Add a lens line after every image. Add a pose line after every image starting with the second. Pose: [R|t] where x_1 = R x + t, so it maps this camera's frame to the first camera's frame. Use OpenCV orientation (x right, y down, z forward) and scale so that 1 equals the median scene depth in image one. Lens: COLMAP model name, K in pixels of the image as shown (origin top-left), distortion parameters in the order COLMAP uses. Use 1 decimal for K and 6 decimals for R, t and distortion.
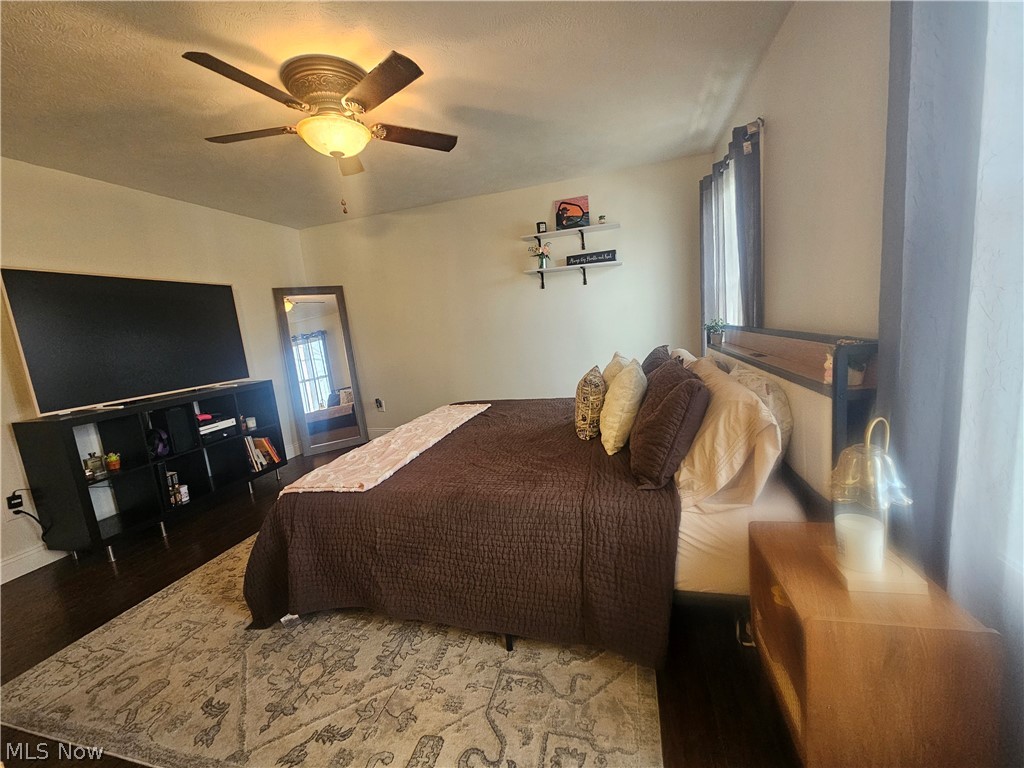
lens RADIAL K [[415.8, 0, 514.7], [0, 415.8, 389.6], [0, 0, 1]] dist [0.002578, 0.001002]
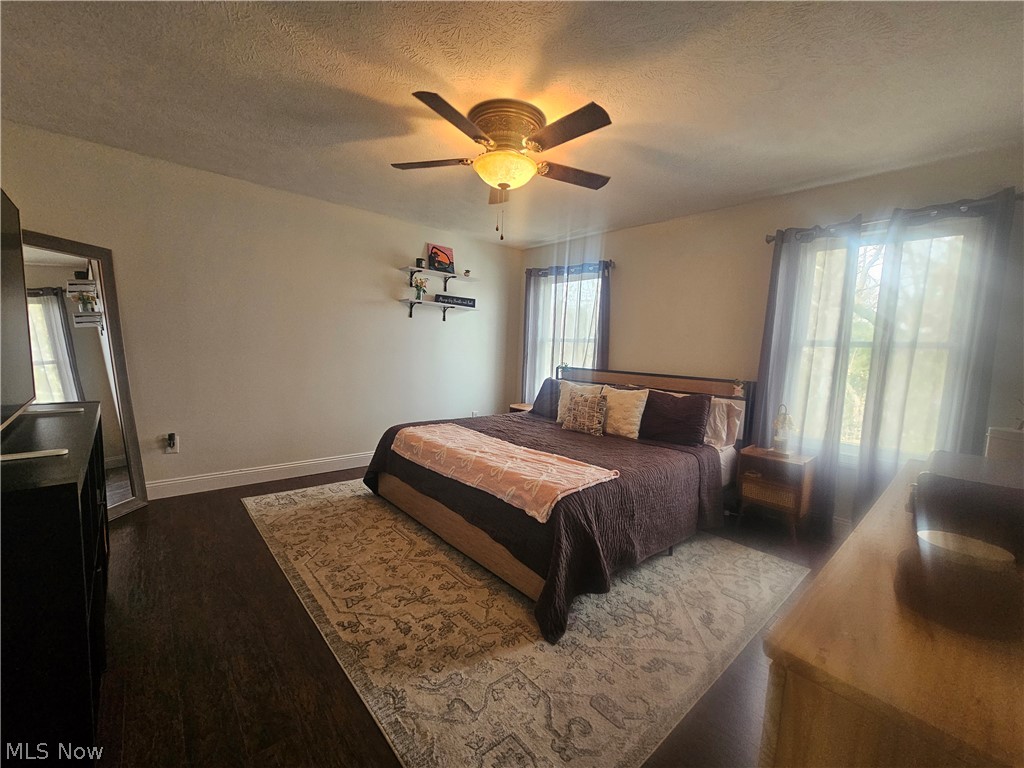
lens RADIAL K [[415.8, 0, 511.7], [0, 415.8, 383.8], [0, 0, 1]] dist [0.002578, 0.001002]
pose [[0.540971, 0.038409, 0.840164, -0.719229], [0.038914, 0.996744, -0.070623, 0.012107], [-0.840140, 0.070899, 0.537715, 0.237119]]
